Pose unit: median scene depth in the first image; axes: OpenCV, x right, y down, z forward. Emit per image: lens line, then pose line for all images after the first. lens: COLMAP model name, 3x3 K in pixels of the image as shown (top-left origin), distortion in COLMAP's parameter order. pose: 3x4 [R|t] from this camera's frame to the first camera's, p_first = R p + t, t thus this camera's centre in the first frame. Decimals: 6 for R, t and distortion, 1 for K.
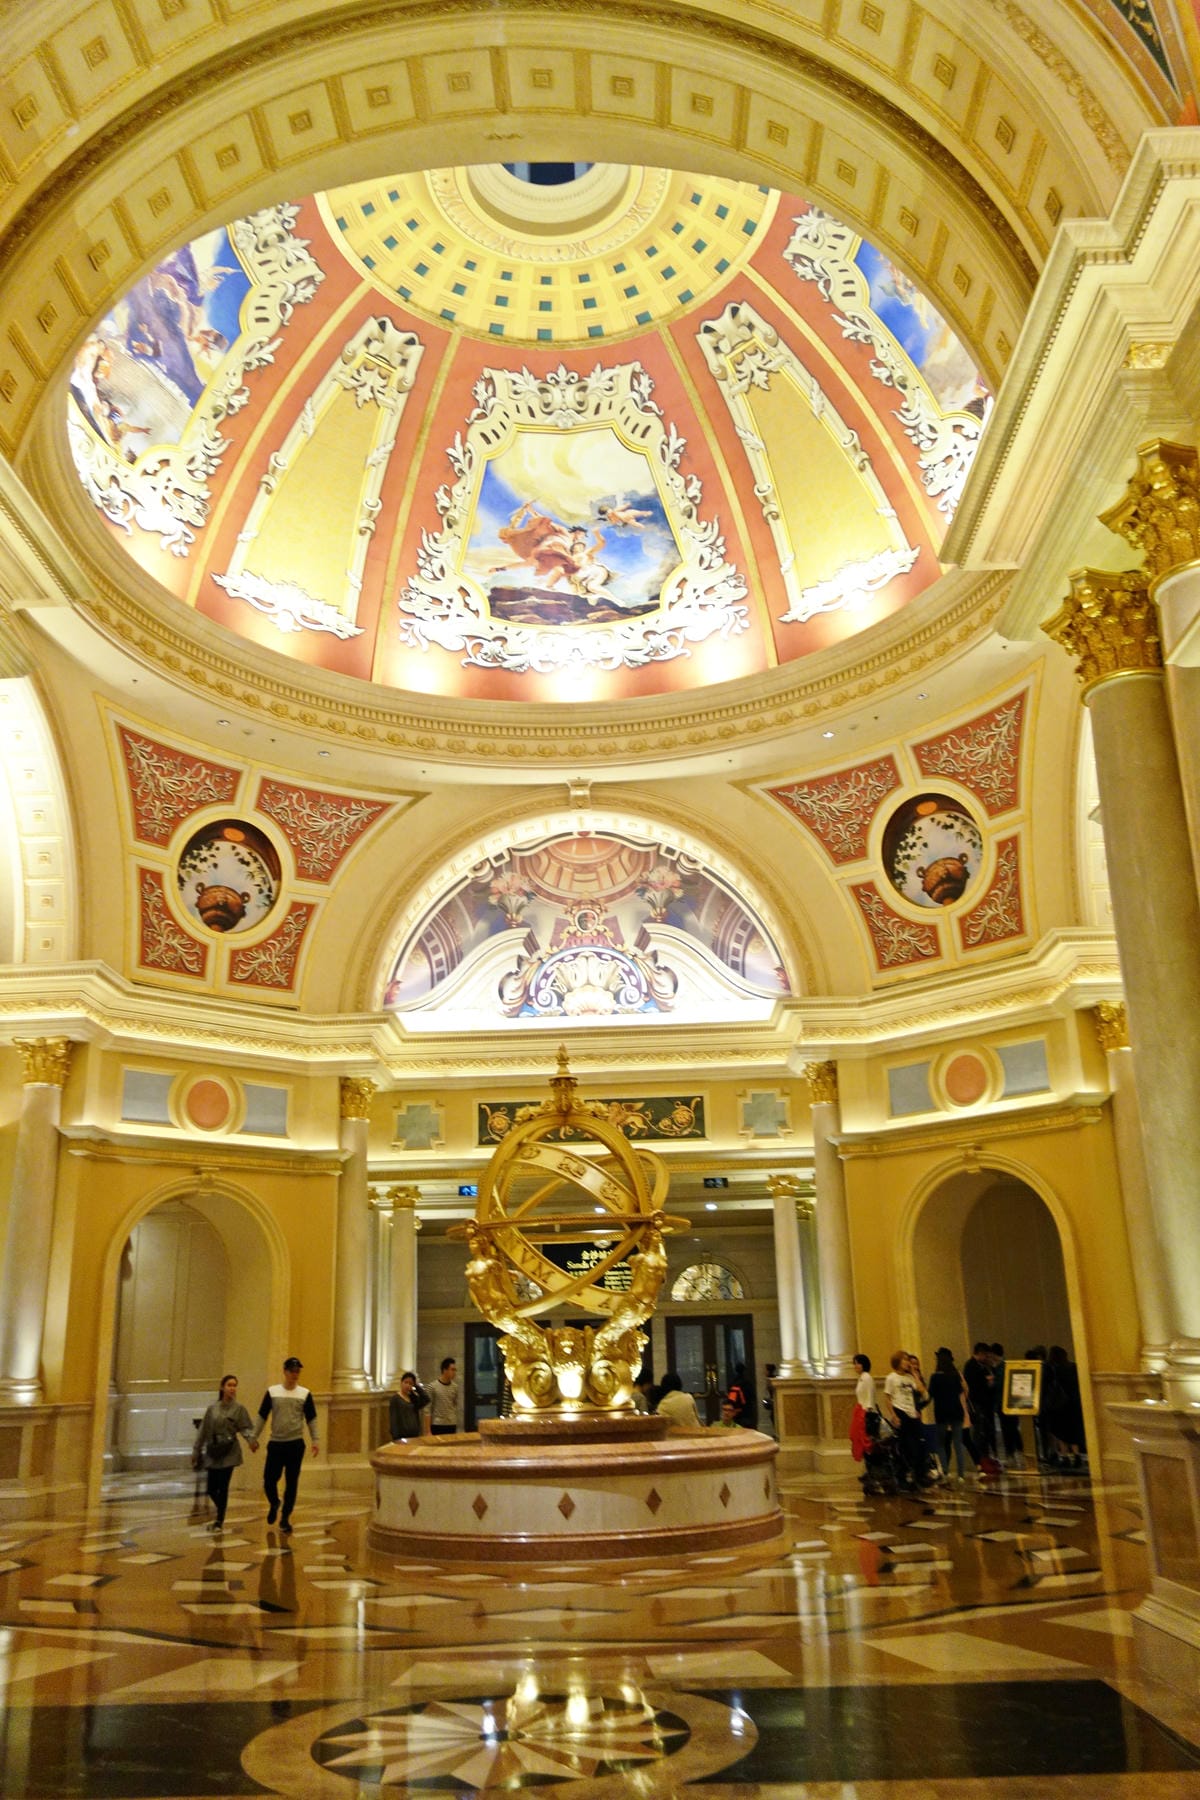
lens RADIAL K [[1418.5, 0, 595.1], [0, 1418.5, 894.1], [0, 0, 1]] dist [0.011326, -0.014366]
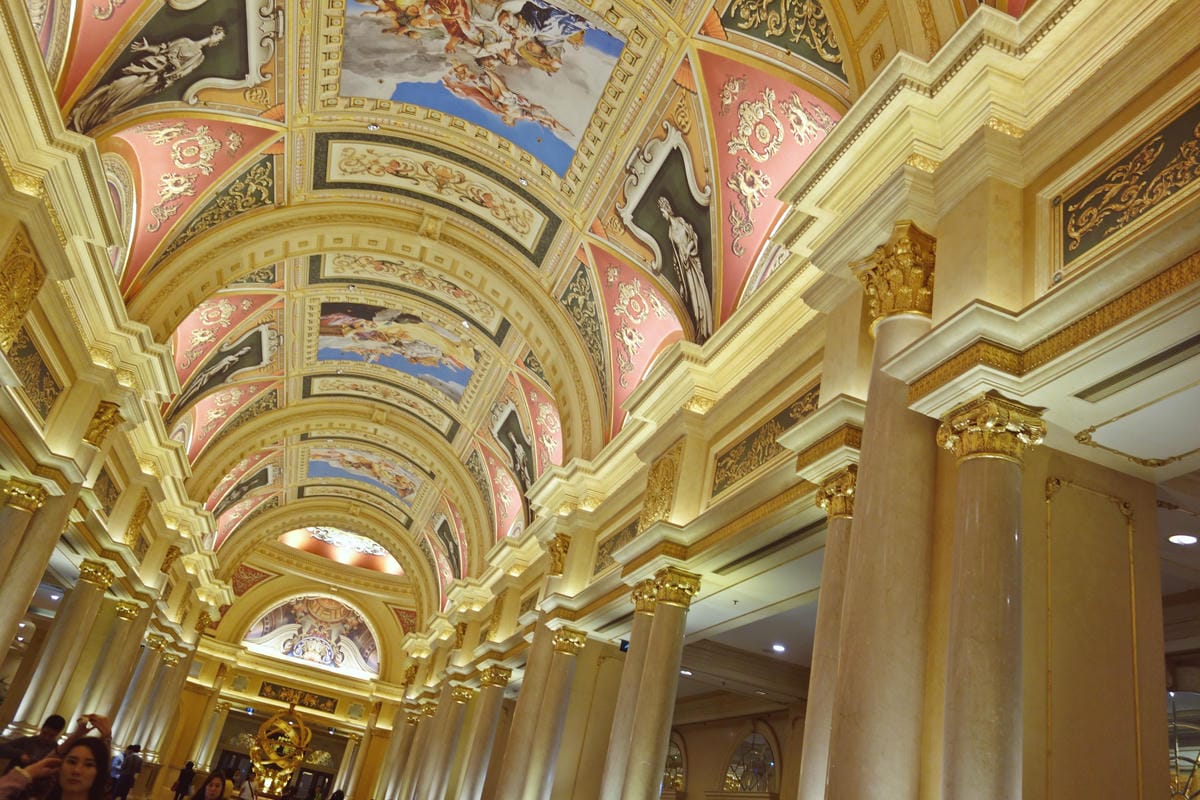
lens RADIAL K [[945.7, 0, 601.2], [0, 945.7, 402.6], [0, 0, 1]] dist [0.011326, -0.014366]
pose [[0.918315, 0.335578, 0.209962, -0.045320], [-0.314698, 0.940654, -0.127025, -0.372648], [-0.240129, 0.050574, 0.969423, -1.121370]]
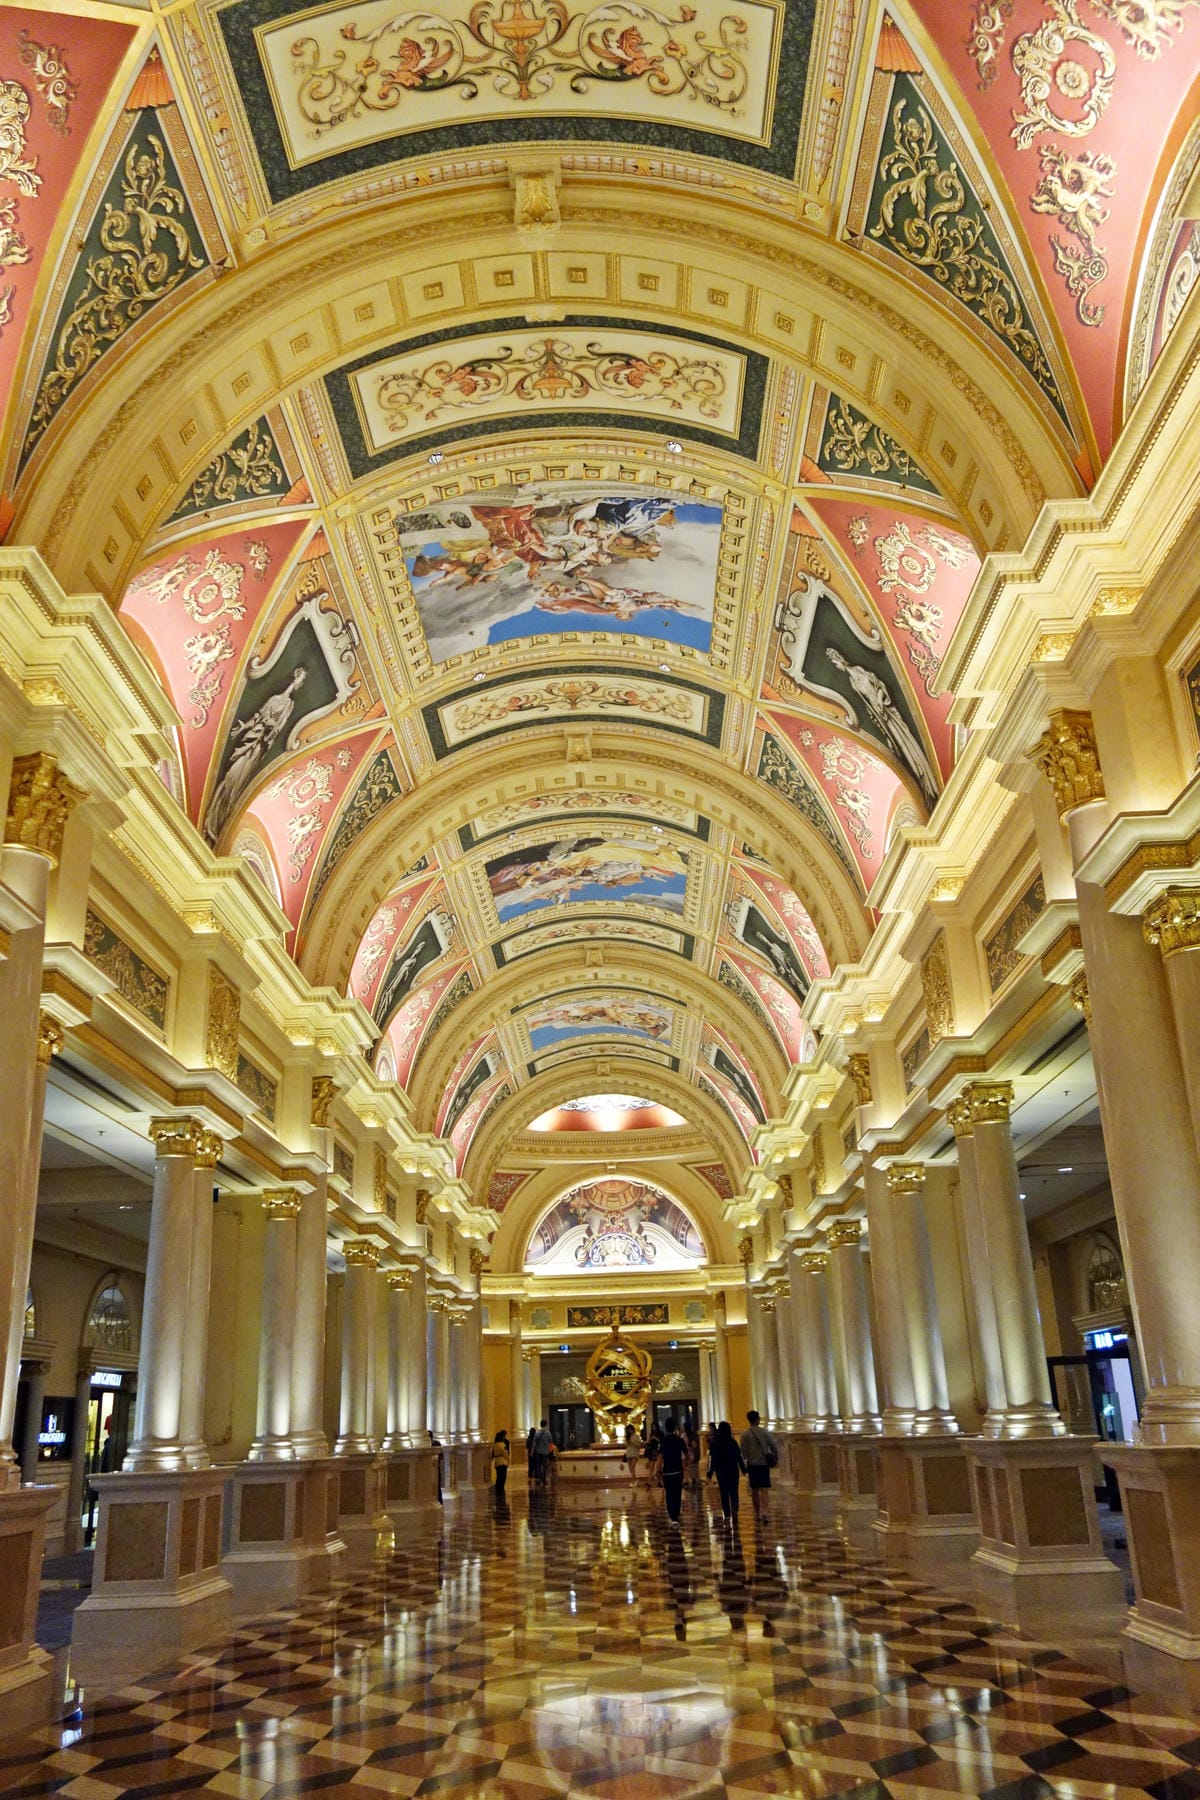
lens RADIAL K [[1418.5, 0, 605.2], [0, 1418.5, 903.3], [0, 0, 1]] dist [0.011326, -0.014366]
pose [[0.999832, -0.007151, 0.016868, -0.056644], [0.007696, 0.999443, -0.032480, -0.421485], [-0.016626, 0.032604, 0.999330, -1.274367]]
